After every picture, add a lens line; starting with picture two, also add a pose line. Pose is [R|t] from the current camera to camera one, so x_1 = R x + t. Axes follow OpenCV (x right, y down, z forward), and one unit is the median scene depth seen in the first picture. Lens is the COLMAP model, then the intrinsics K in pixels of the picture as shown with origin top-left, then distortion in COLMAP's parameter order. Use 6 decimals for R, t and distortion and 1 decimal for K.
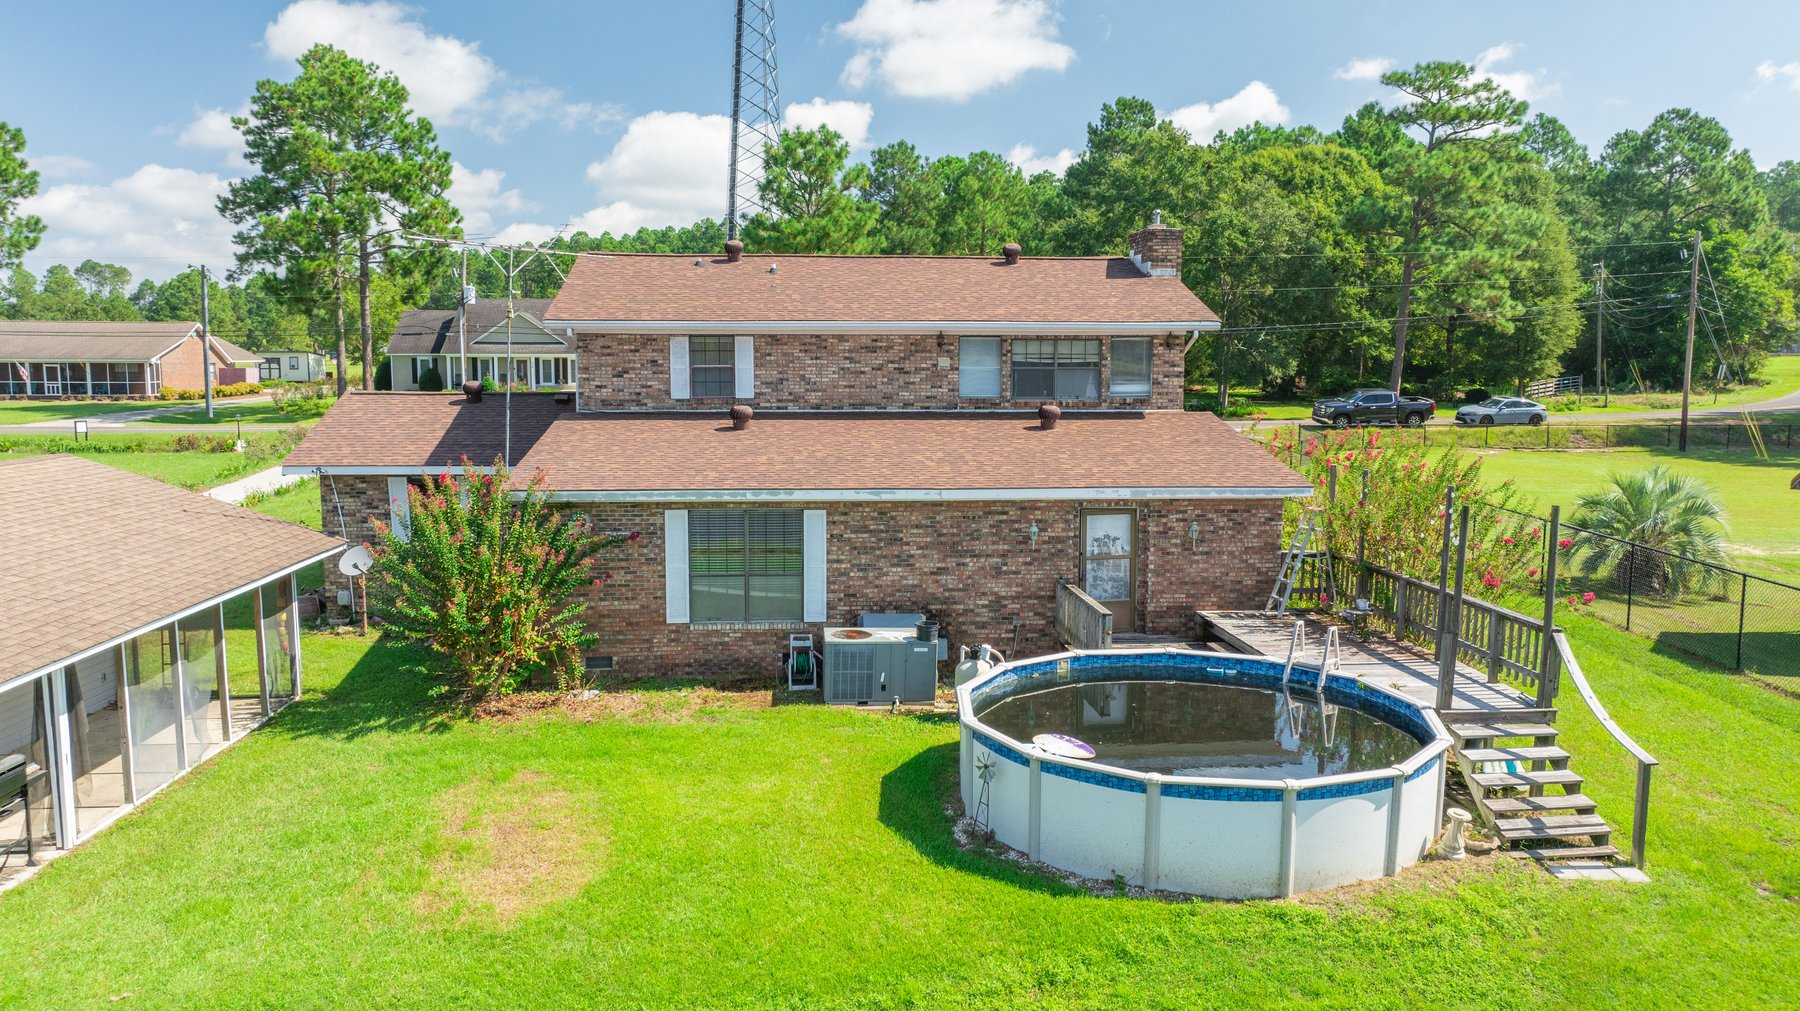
lens RADIAL K [[1254.6, 0, 919.3], [0, 1254.6, 502.8], [0, 0, 1]] dist [-0.030033, 0.032045]
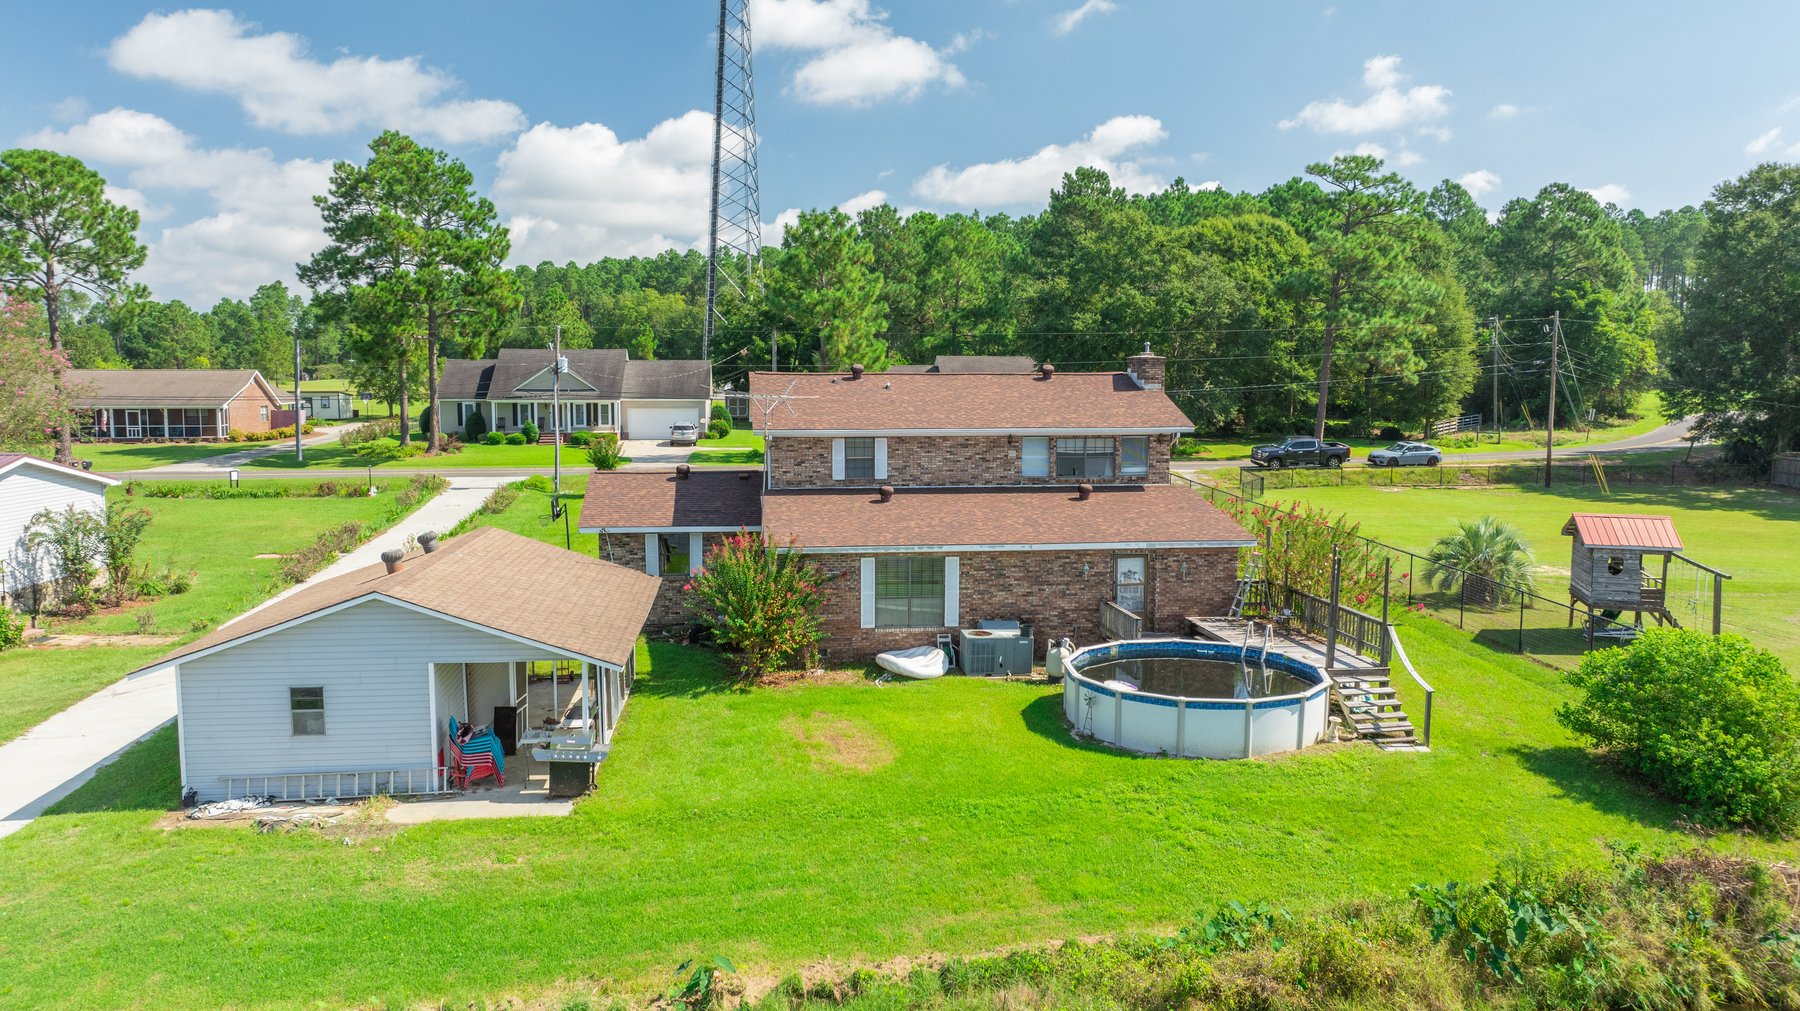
lens RADIAL K [[1254.6, 0, 918.3], [0, 1254.6, 499.8], [0, 0, 1]] dist [-0.030033, 0.032045]
pose [[0.998894, -0.005228, 0.046719, -0.195878], [0.005925, 0.999873, -0.014799, -0.042920], [-0.046636, 0.015059, 0.998798, -0.592543]]
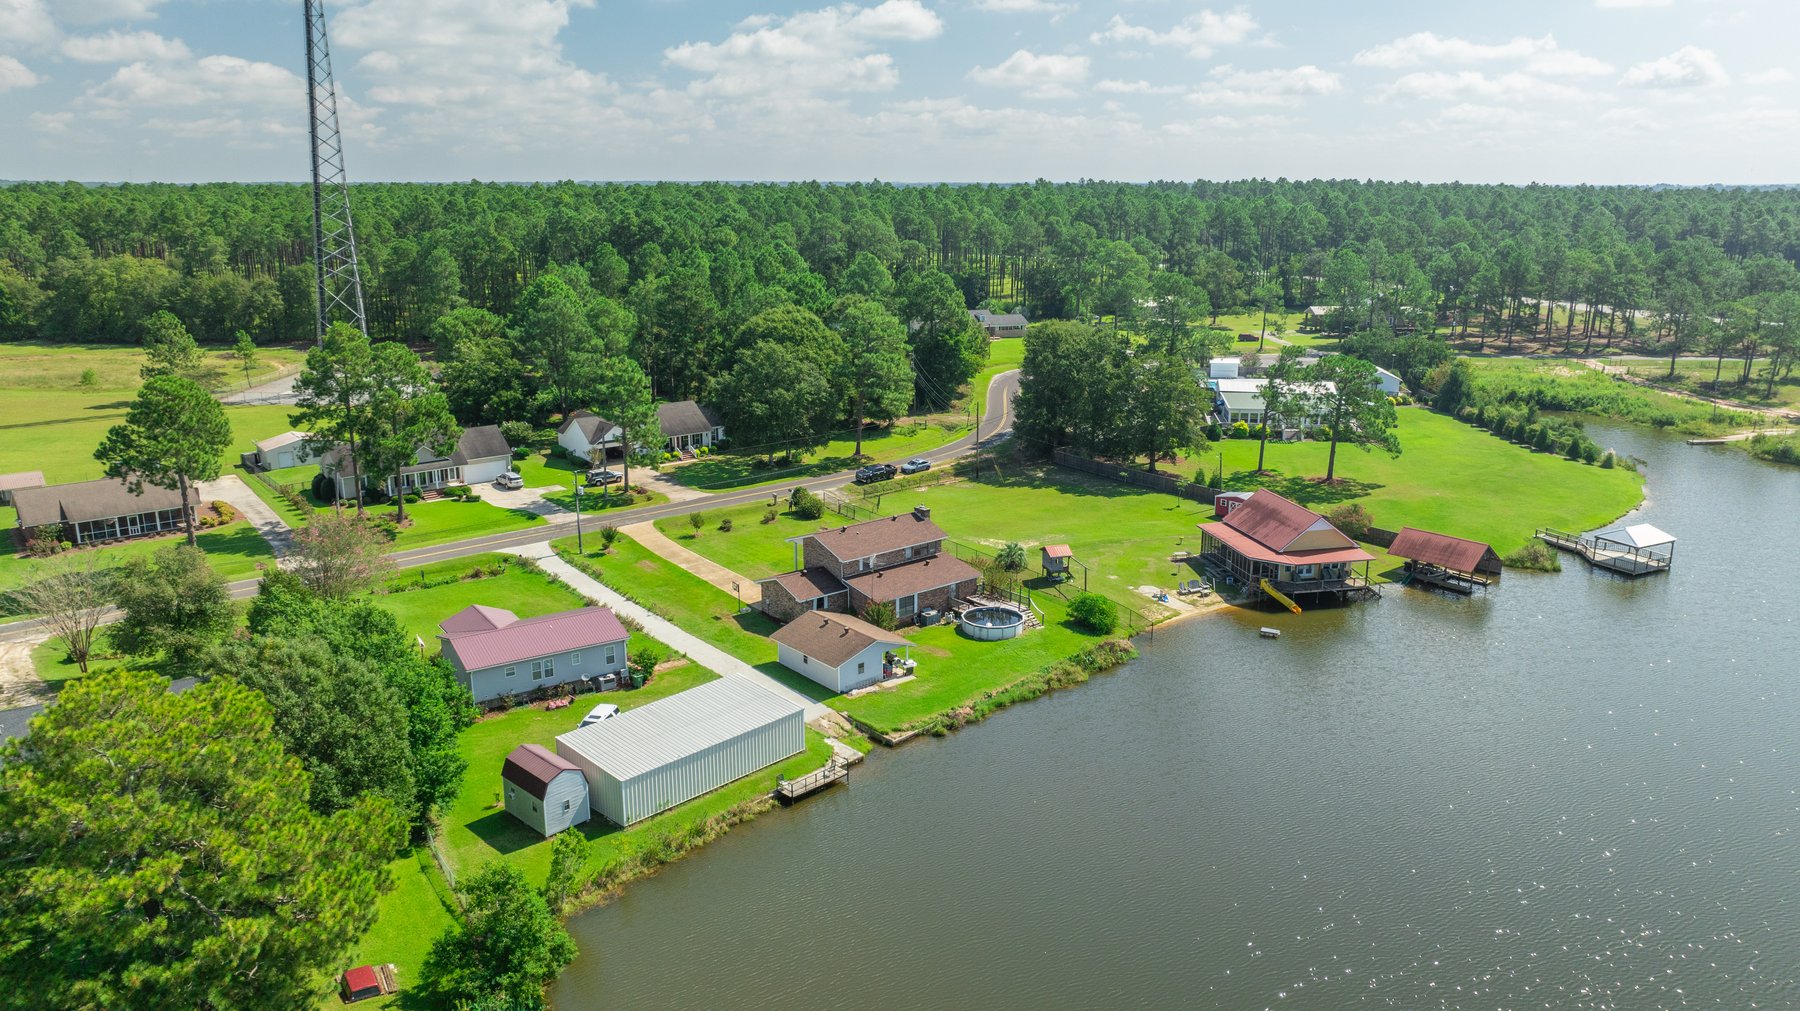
lens RADIAL K [[1254.6, 0, 907.4], [0, 1254.6, 508.0], [0, 0, 1]] dist [-0.030033, 0.032045]
pose [[0.819908, -0.147786, 0.553091, -3.145787], [0.069055, 0.984582, 0.160713, -1.271523], [-0.568315, -0.093577, 0.817473, -3.542302]]
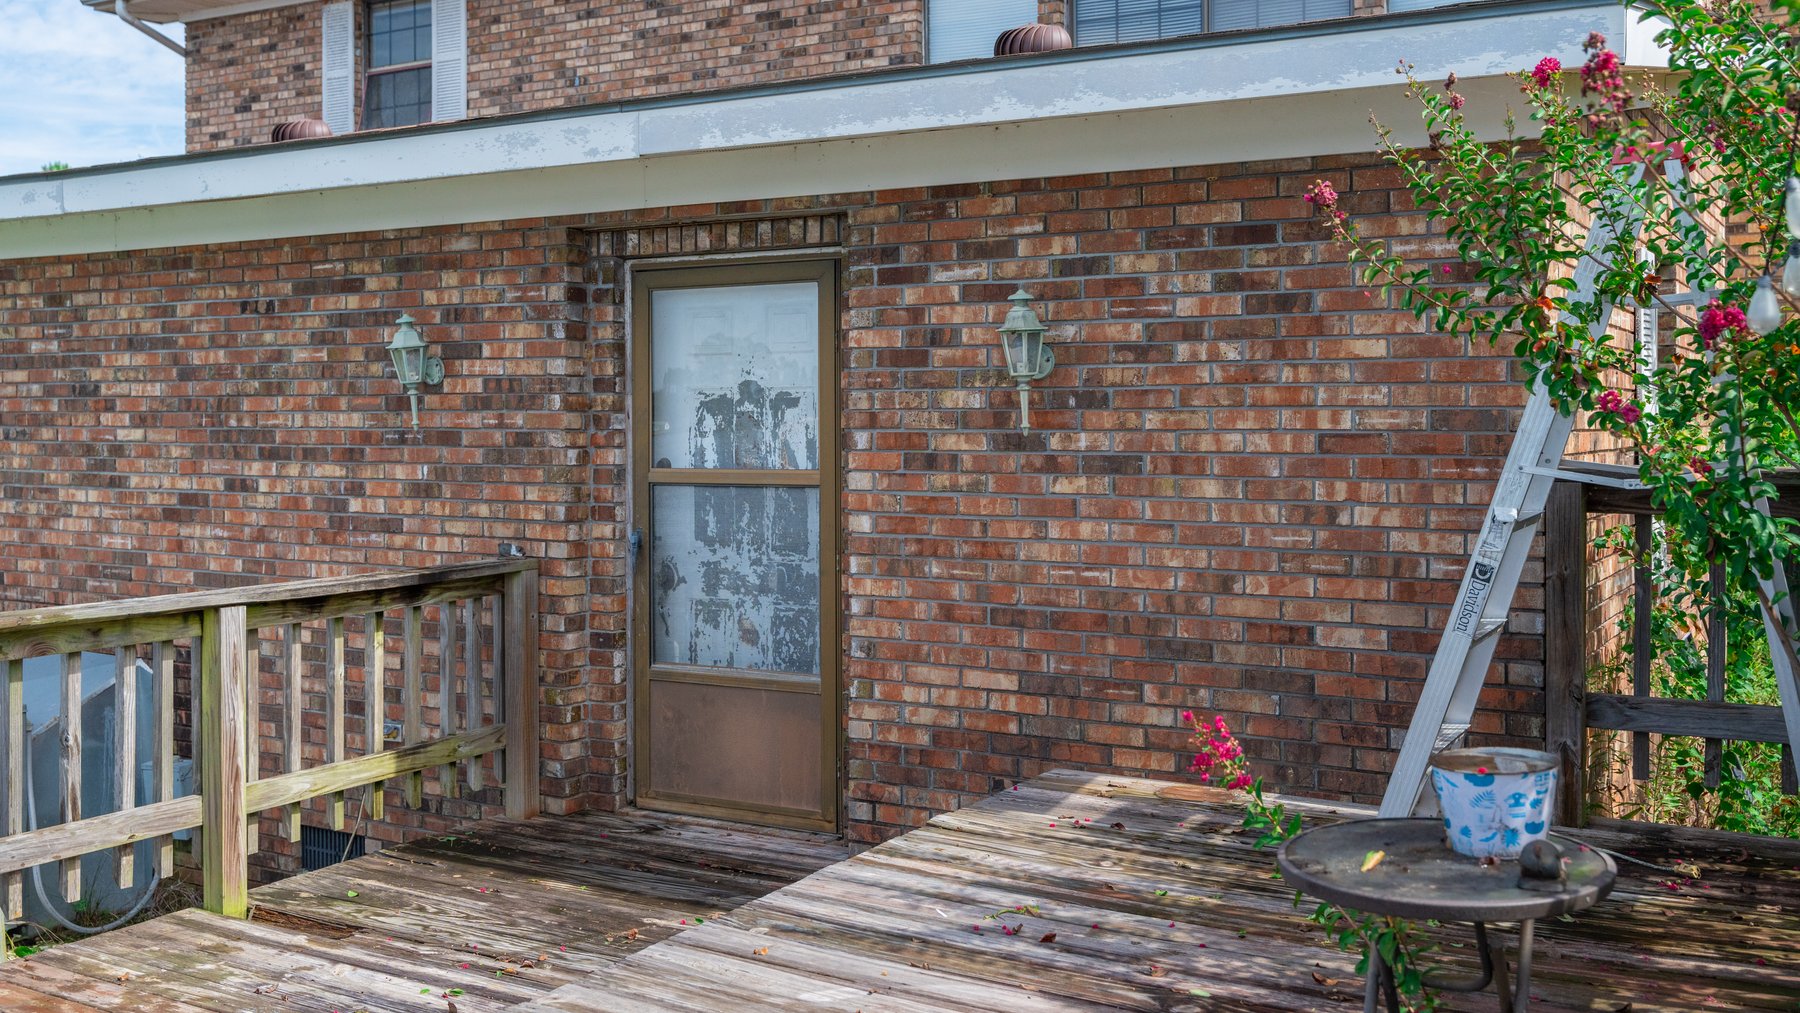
lens RADIAL K [[1713.3, 0, 916.6], [0, 1713.3, 427.5], [0, 0, 1]] dist [-0.002490, 0.000000]
pose [[0.815776, -0.002552, -0.578362, 0.356089], [-0.062857, 0.993676, -0.093044, 0.060889], [0.574942, 0.112257, 0.810457, 0.775077]]
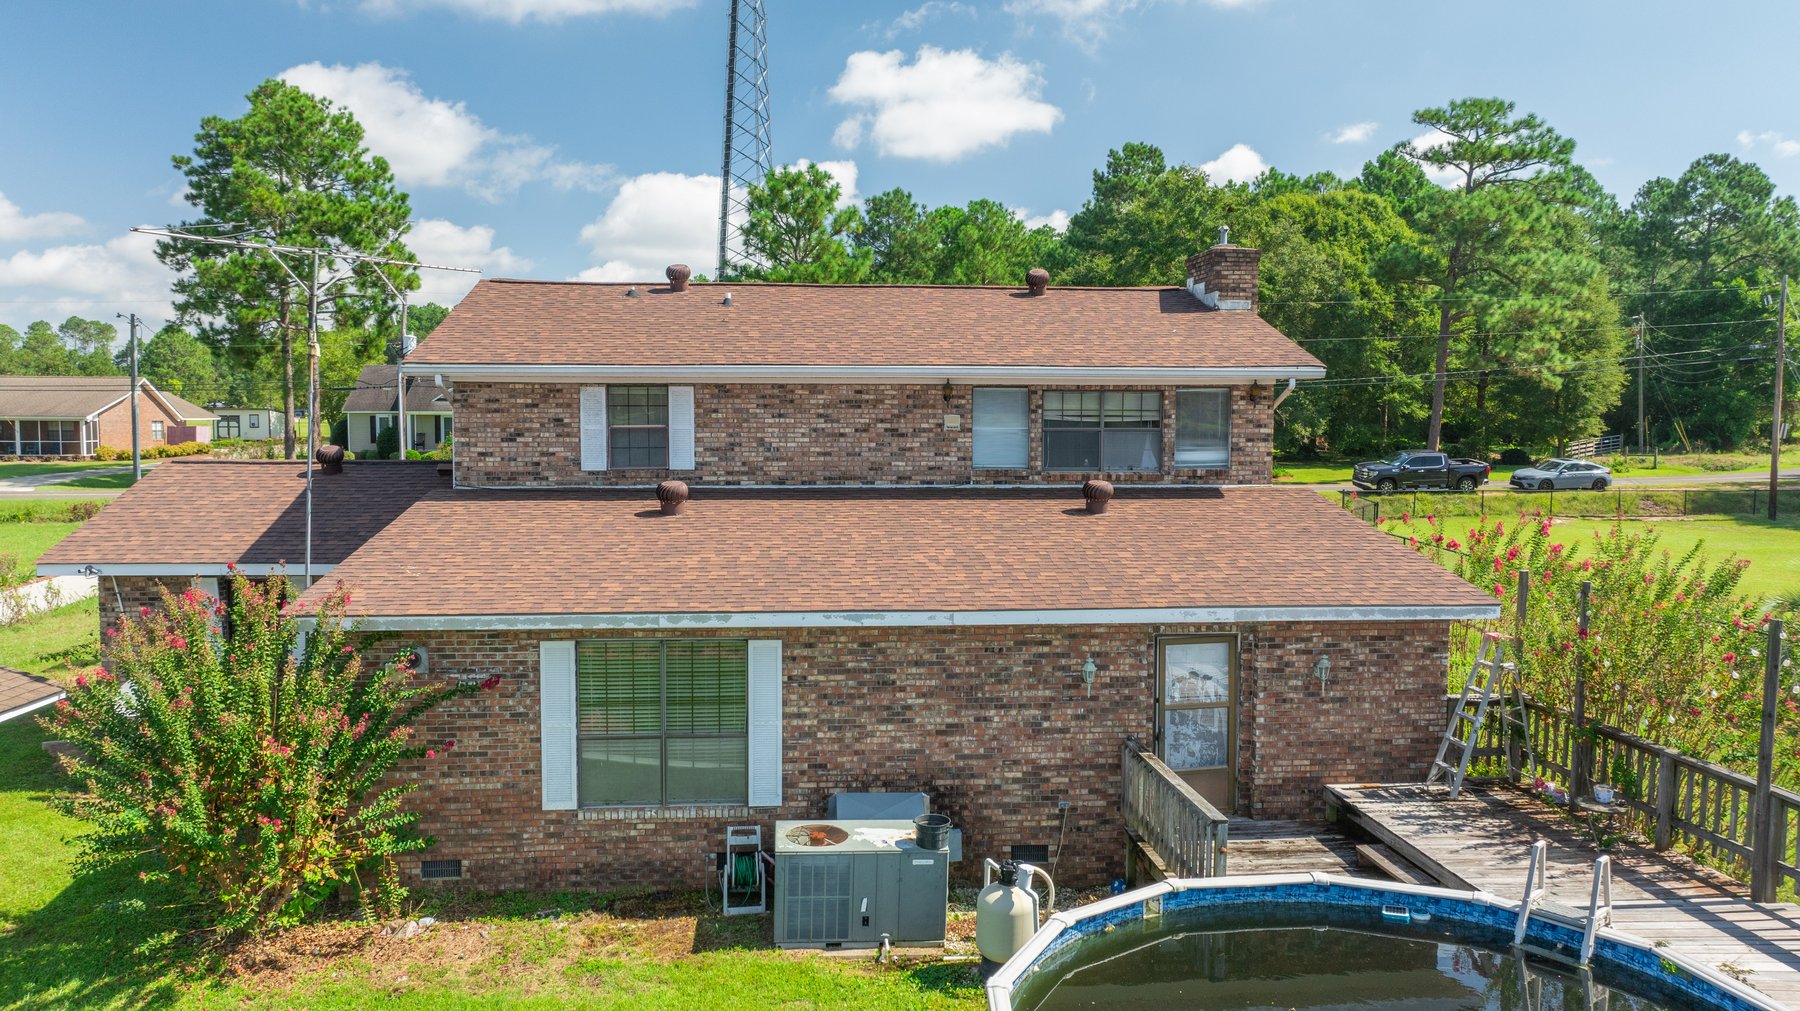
lens RADIAL K [[1254.6, 0, 918.6], [0, 1254.6, 505.1], [0, 0, 1]] dist [-0.030033, 0.032045]
pose [[0.999996, 0.000146, 0.002786, -0.002669], [-0.000023, 0.999022, -0.044220, -0.035886], [-0.002789, 0.044219, 0.999018, 0.314889]]
